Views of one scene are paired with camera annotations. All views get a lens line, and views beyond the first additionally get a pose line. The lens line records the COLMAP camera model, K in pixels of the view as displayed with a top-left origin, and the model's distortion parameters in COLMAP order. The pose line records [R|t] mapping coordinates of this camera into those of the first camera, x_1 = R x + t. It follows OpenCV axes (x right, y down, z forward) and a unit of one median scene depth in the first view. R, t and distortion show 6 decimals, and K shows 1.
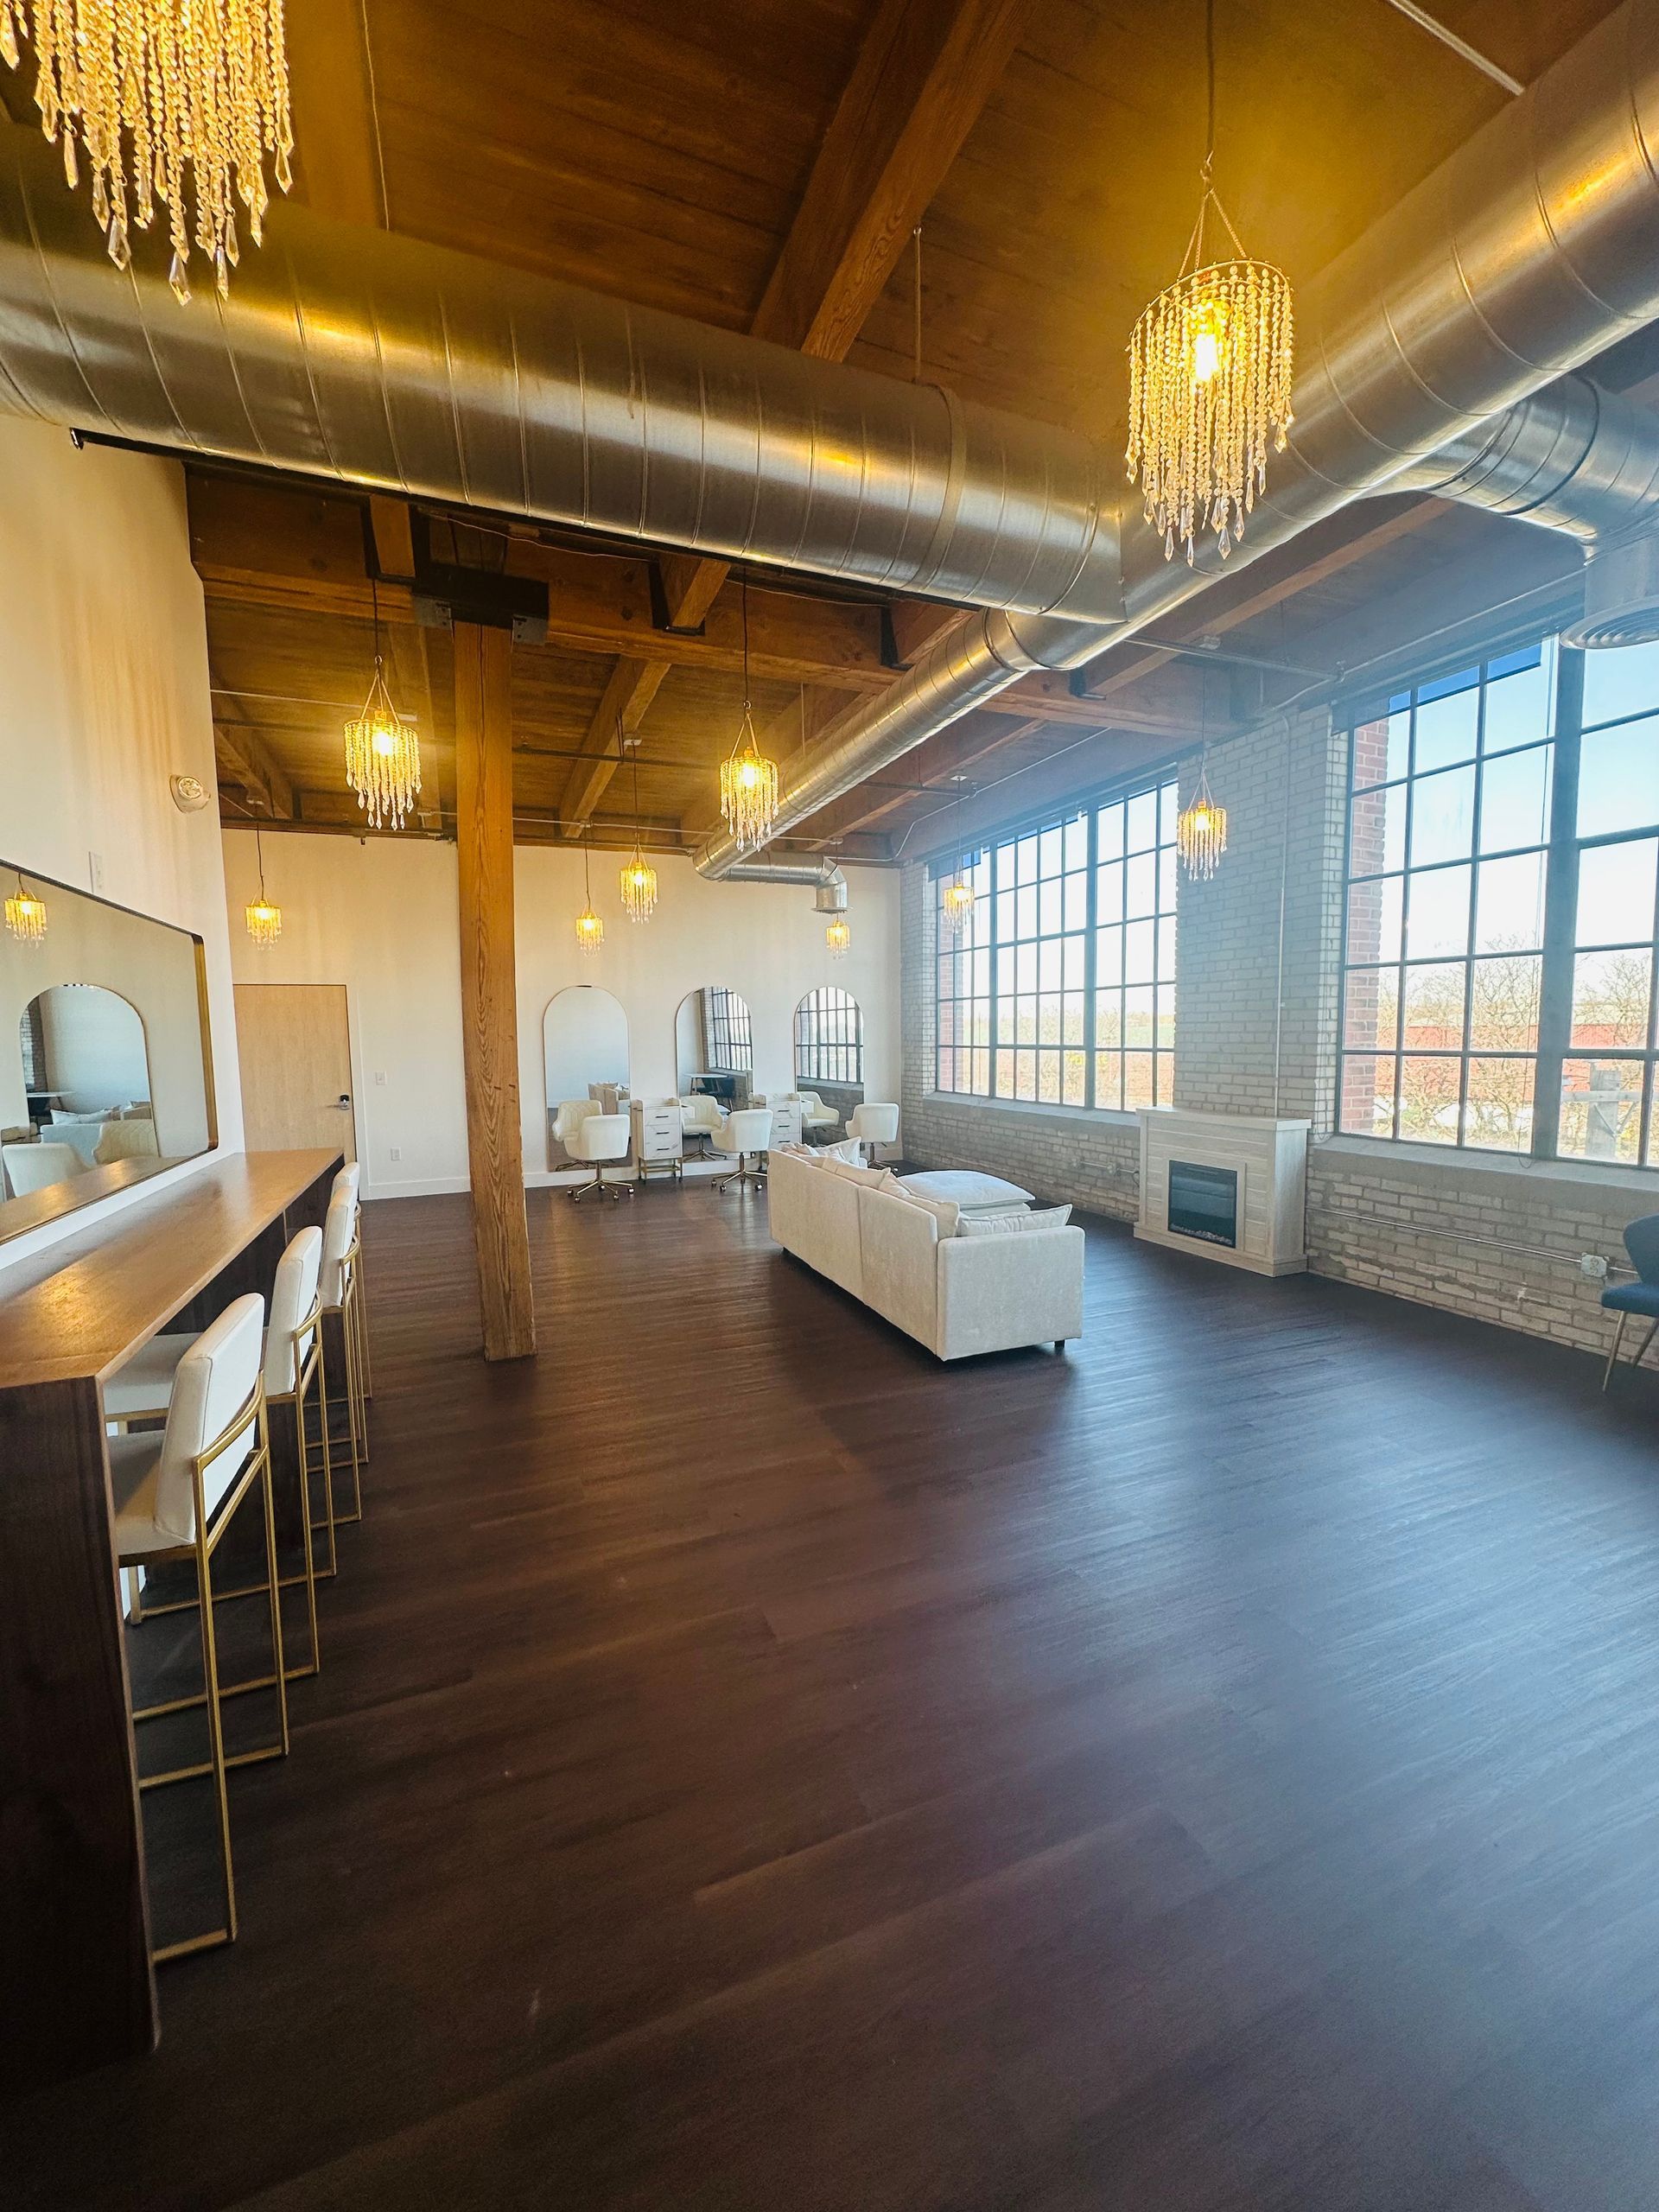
lens RADIAL K [[878.1, 0, 829.5], [0, 878.1, 1106.0], [0, 0, 1]] dist [-0.000079, -0.000119]
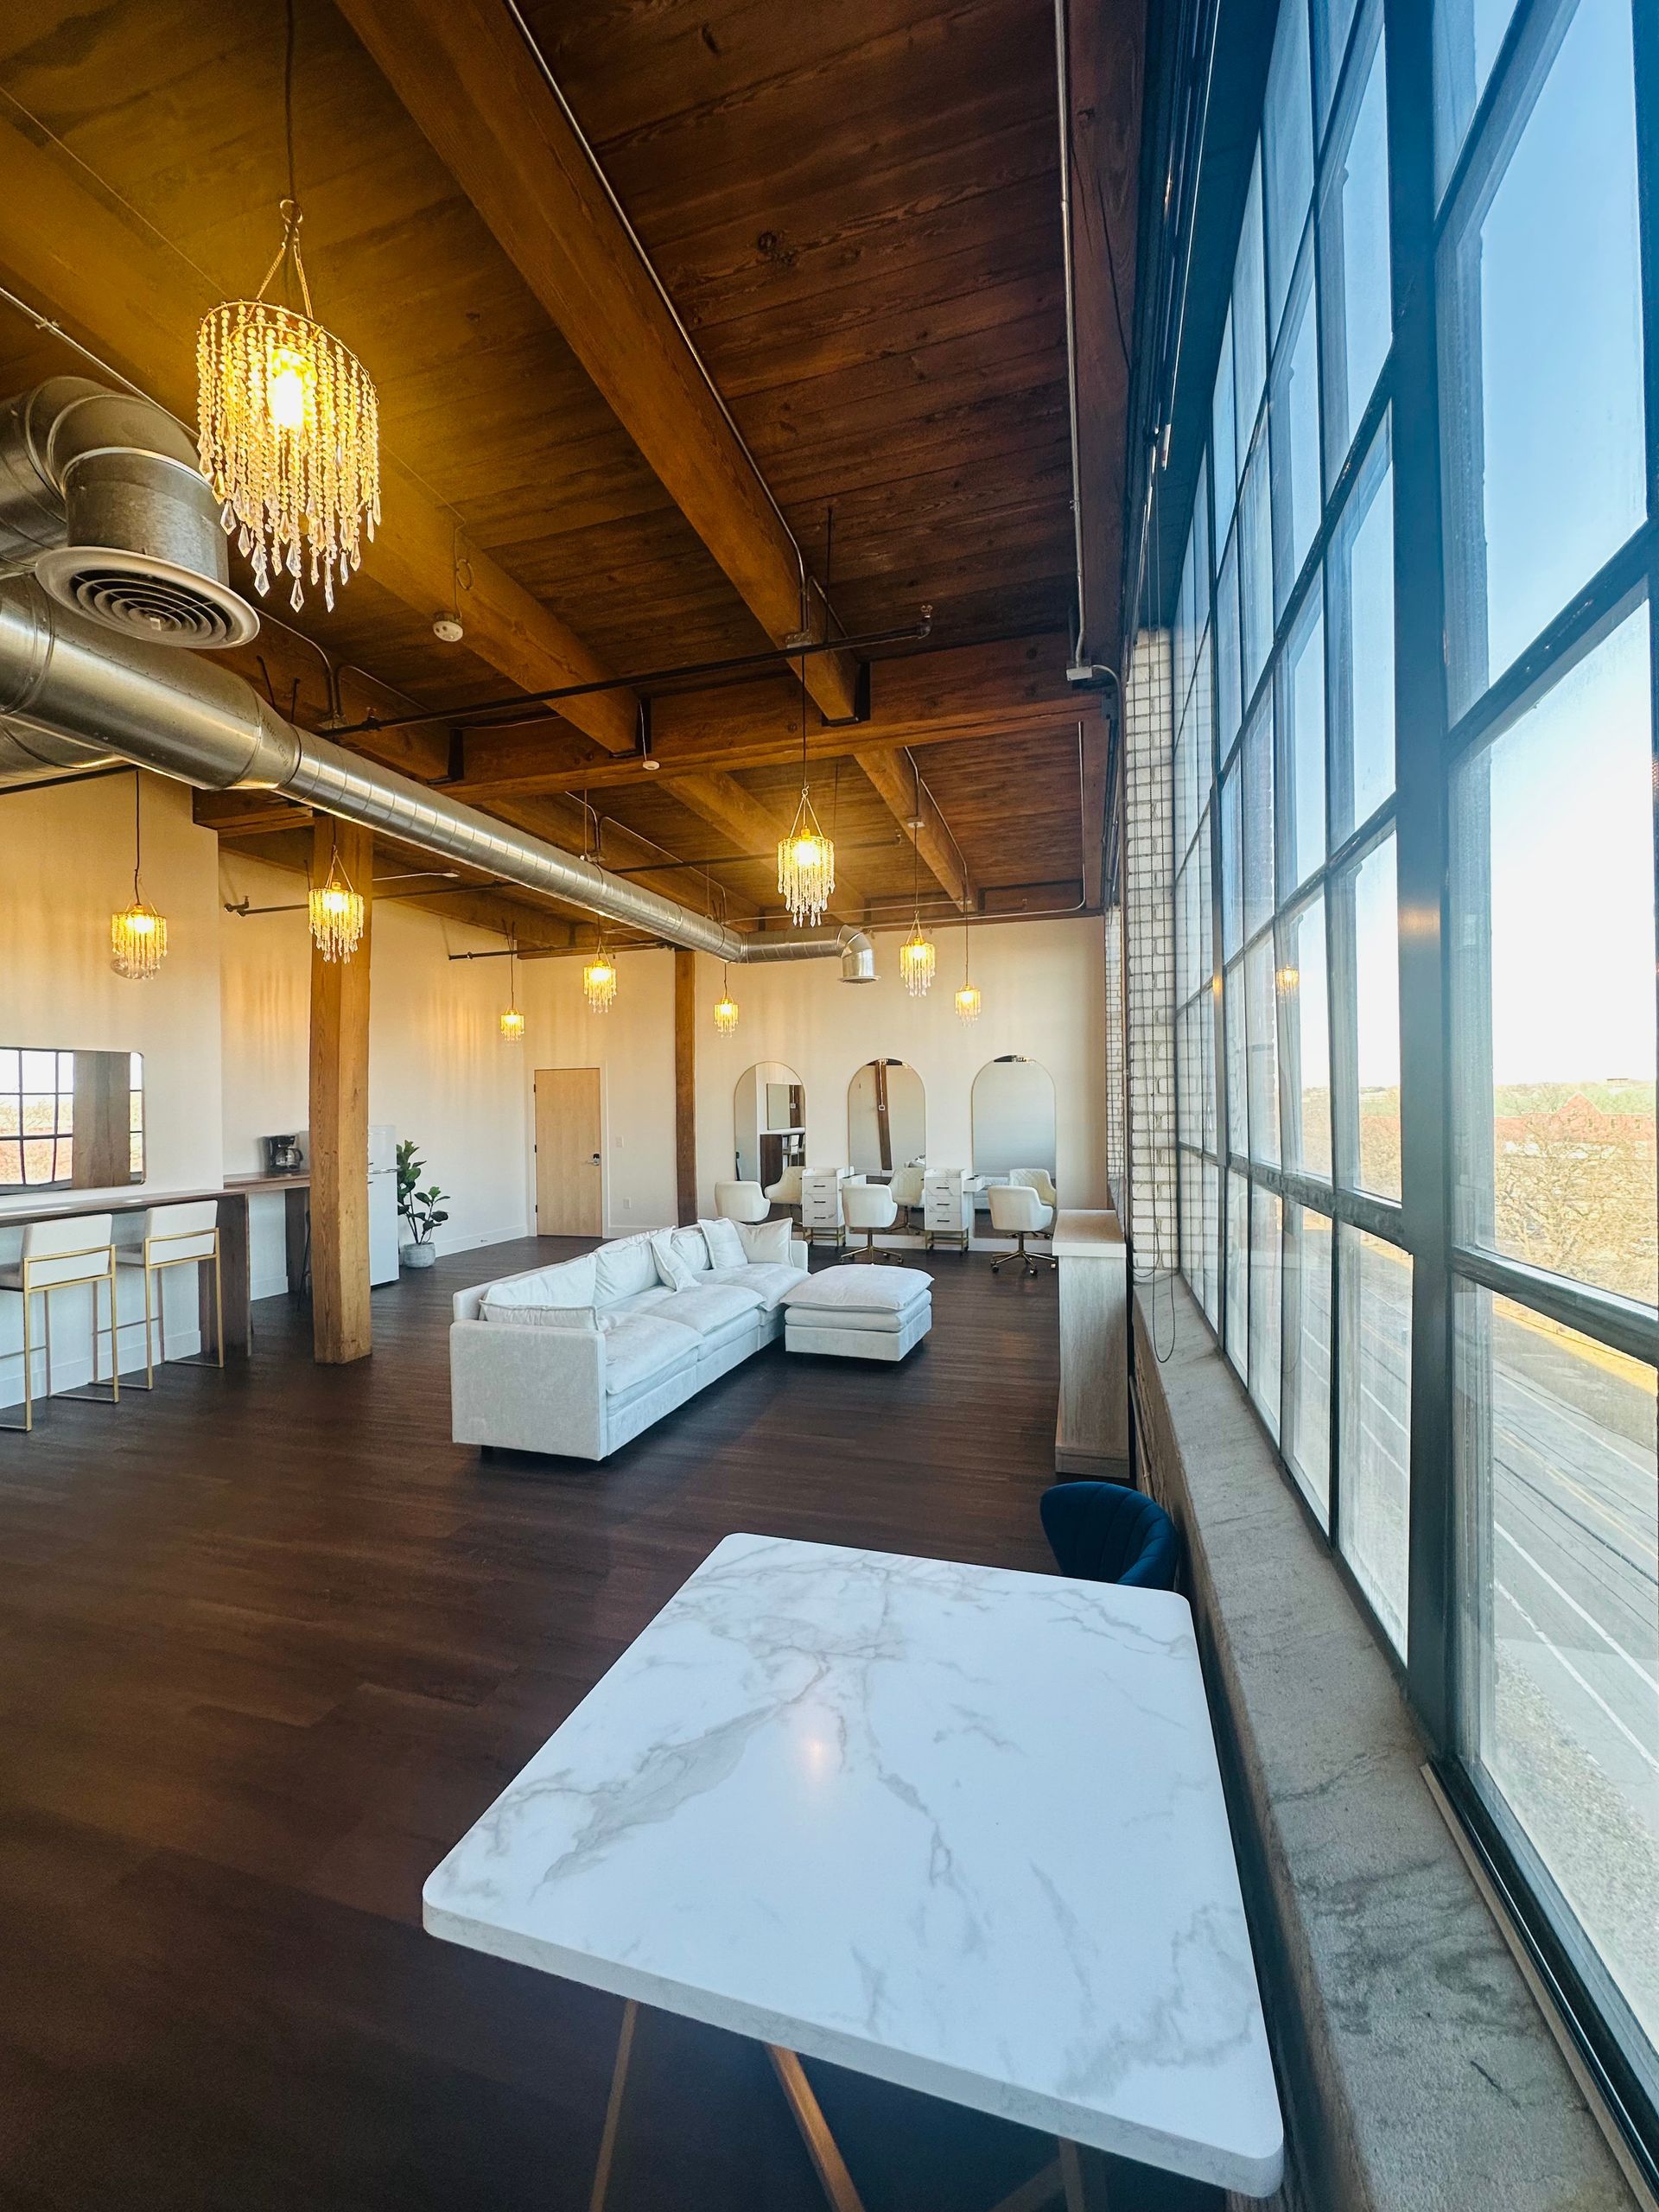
lens RADIAL K [[901.2, 0, 829.5], [0, 901.2, 1106.0], [0, 0, 1]] dist [0.000209, -0.000025]
pose [[0.771528, 0.001428, -0.636194, 0.594068], [-0.047399, 0.997347, -0.055244, -0.030030], [0.634427, 0.072777, 0.769549, 0.240957]]
